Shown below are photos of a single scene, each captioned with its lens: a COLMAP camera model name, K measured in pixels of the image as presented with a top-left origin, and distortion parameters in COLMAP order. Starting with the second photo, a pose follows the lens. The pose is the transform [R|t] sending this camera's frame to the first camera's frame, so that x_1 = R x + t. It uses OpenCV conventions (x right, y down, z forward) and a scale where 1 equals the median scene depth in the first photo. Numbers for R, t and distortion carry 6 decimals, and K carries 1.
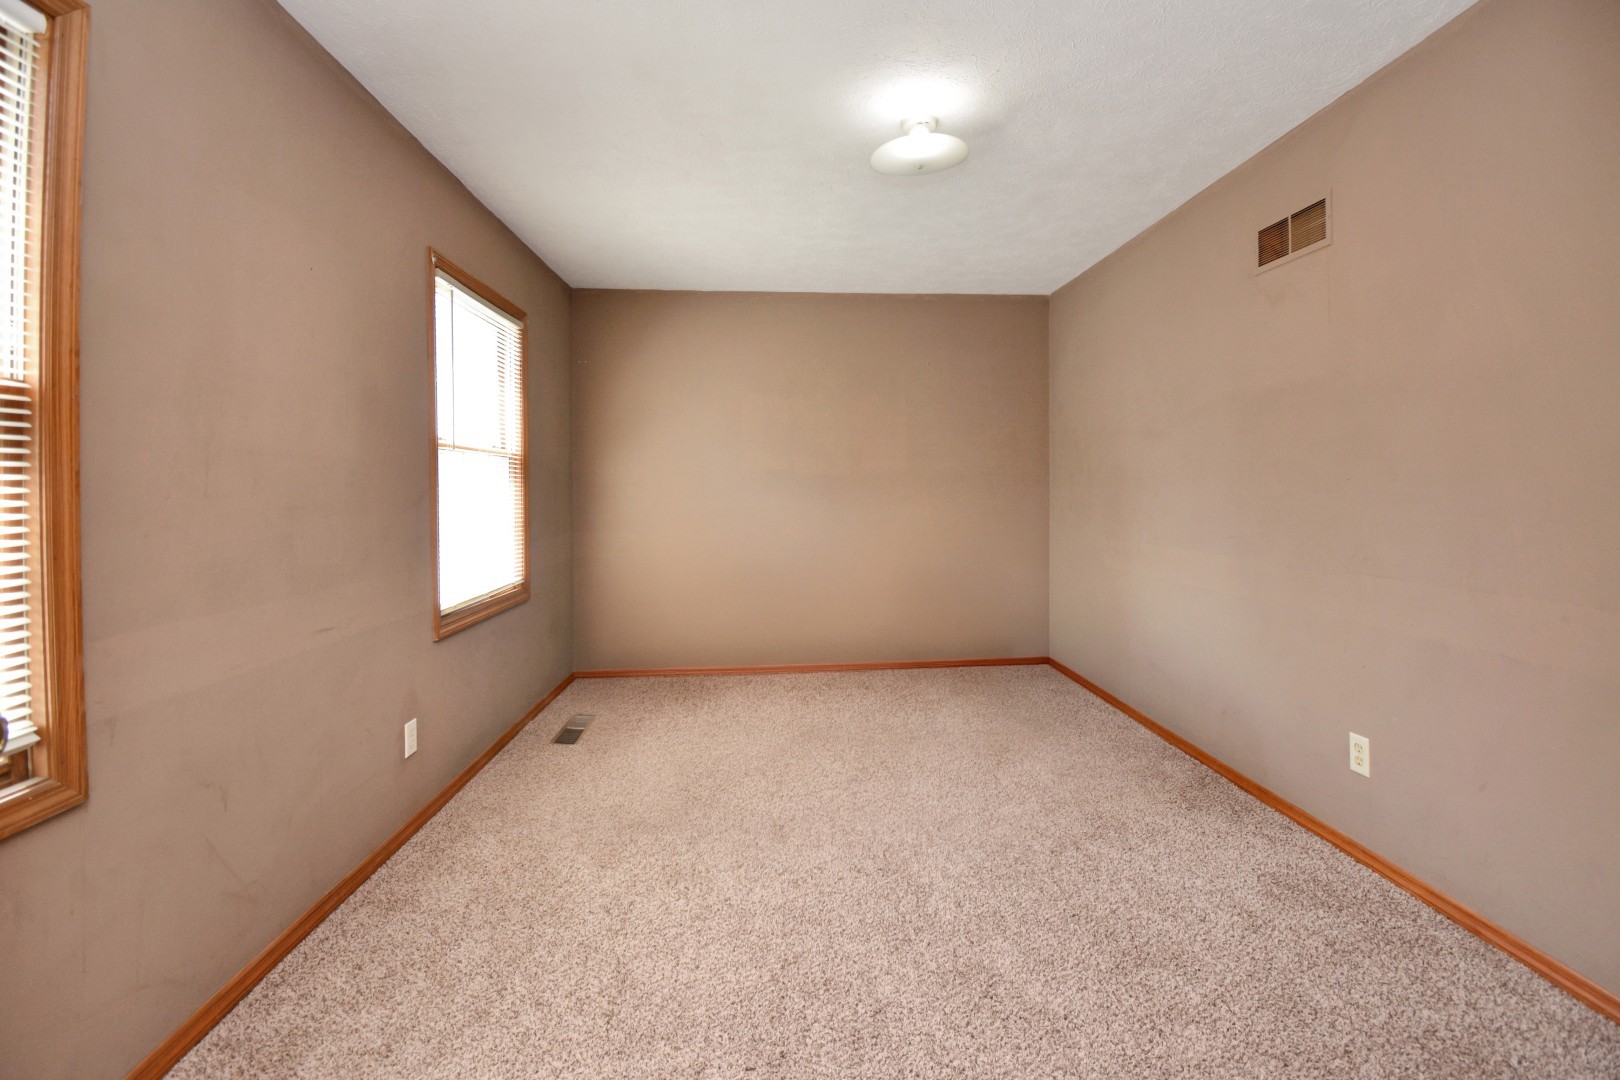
lens RADIAL K [[680.7, 0, 809.8], [0, 680.7, 490.0], [0, 0, 1]] dist [0.001238, -0.013814]
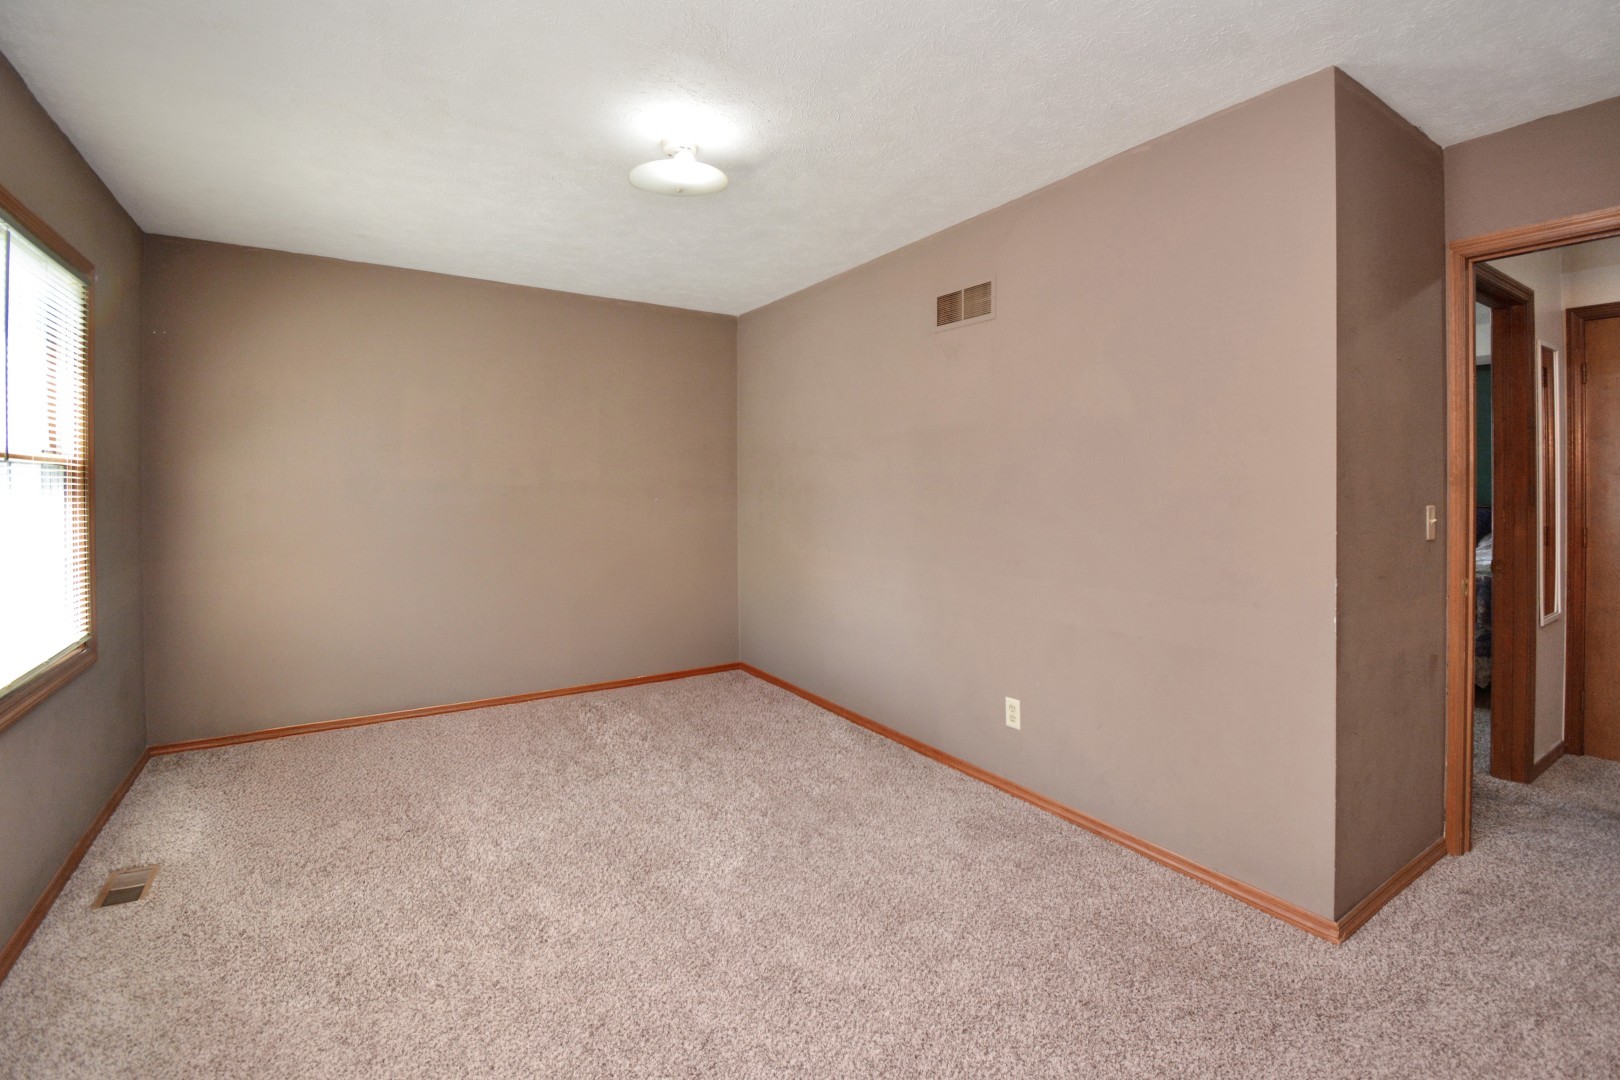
lens RADIAL K [[697.8, 0, 776.6], [0, 697.8, 491.4], [0, 0, 1]] dist [0.001989, -0.017673]
pose [[0.880735, -0.003515, 0.473596, -0.230475], [-0.000157, 0.999970, 0.007713, -0.048744], [-0.473609, -0.006867, 0.880708, 0.032955]]
